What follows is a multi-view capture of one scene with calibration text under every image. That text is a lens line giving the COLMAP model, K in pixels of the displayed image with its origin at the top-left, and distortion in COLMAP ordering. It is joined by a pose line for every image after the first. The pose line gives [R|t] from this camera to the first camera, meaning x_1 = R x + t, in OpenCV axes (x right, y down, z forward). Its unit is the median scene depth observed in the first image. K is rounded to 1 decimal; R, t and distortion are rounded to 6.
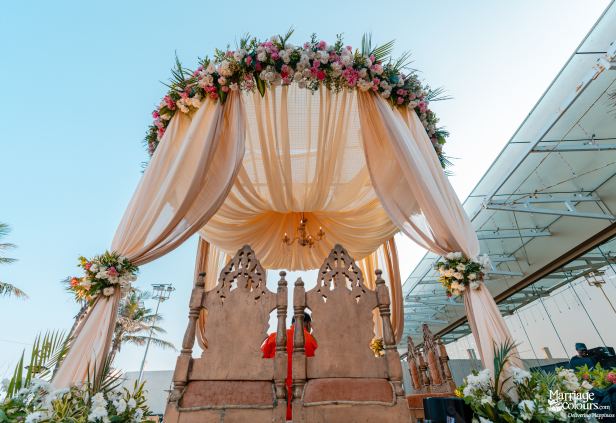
lens RADIAL K [[290.0, 0, 308.0], [0, 290.0, 211.5], [0, 0, 1]] dist [-0.003767, -0.000585]
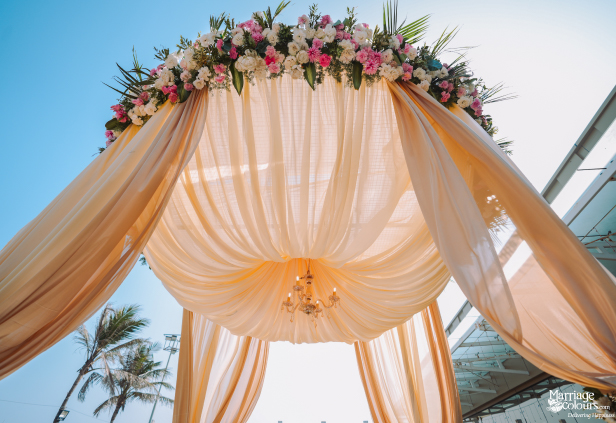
lens RADIAL K [[290.0, 0, 308.0], [0, 290.0, 211.5], [0, 0, 1]] dist [-0.003767, -0.000585]
pose [[0.997704, -0.013367, -0.066397, 0.044237], [0.003128, 0.988379, -0.151978, -0.018773], [0.067657, 0.151421, 0.986151, 0.366648]]
